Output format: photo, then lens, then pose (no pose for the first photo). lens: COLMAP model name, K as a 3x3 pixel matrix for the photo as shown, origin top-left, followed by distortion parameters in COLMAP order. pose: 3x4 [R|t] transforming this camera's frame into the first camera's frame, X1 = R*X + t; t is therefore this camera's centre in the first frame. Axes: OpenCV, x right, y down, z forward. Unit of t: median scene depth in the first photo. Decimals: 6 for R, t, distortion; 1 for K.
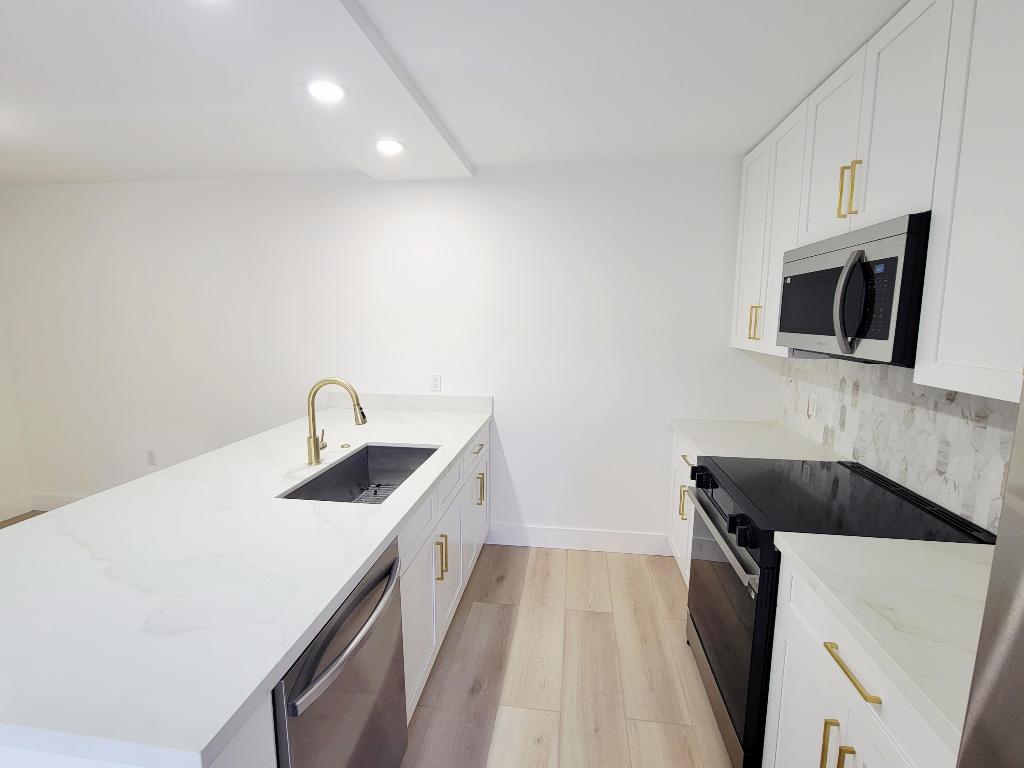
lens RADIAL K [[466.7, 0, 512.7], [0, 466.7, 380.5], [0, 0, 1]] dist [-0.001065, -0.000718]
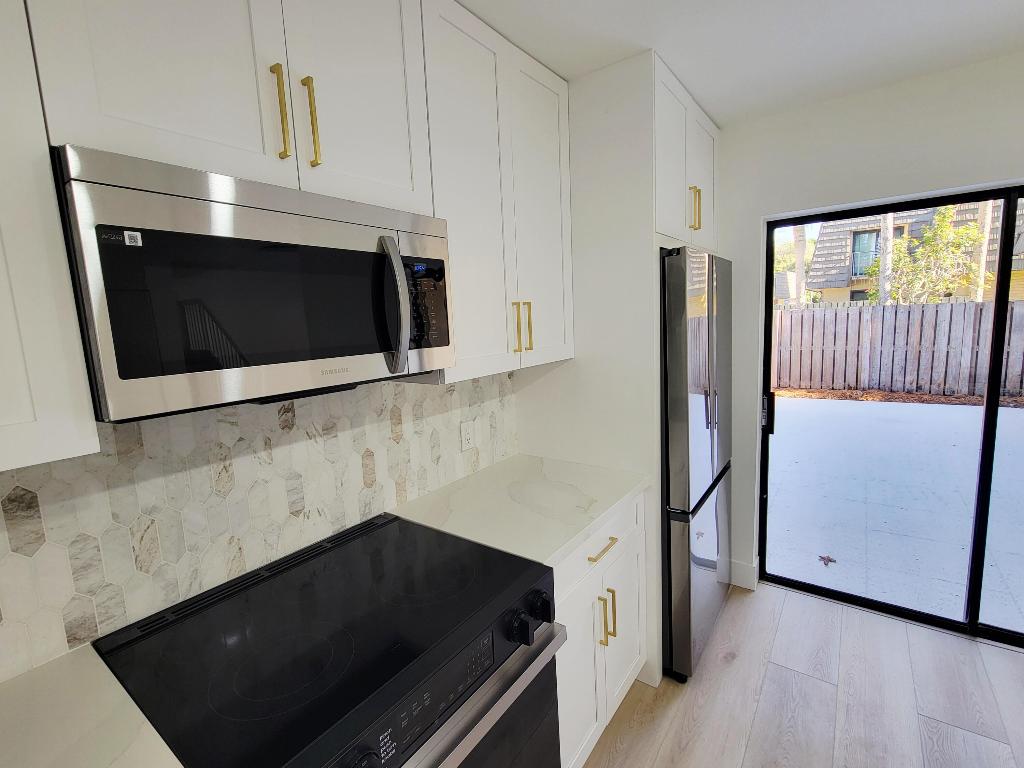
lens RADIAL K [[466.7, 0, 512.7], [0, 466.7, 380.5], [0, 0, 1]] dist [-0.001065, -0.000718]
pose [[-0.878430, -0.028282, 0.477033, 0.145790], [0.105944, 0.961880, 0.252117, -0.166371], [-0.465979, 0.272006, -0.841948, 1.193341]]
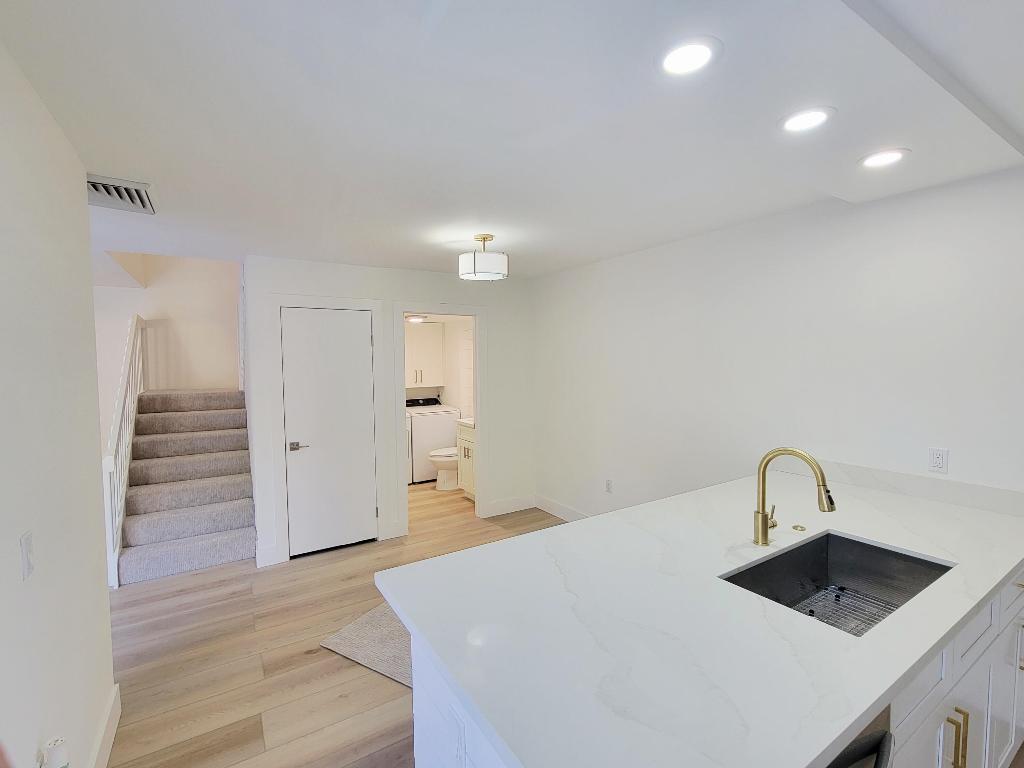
lens RADIAL K [[466.7, 0, 512.7], [0, 466.7, 380.5], [0, 0, 1]] dist [-0.001065, -0.000718]
pose [[0.644711, 0.022925, -0.764083, -0.068502], [-0.088141, 0.995113, -0.044514, -0.044654], [0.759328, 0.096046, 0.643581, 0.063473]]
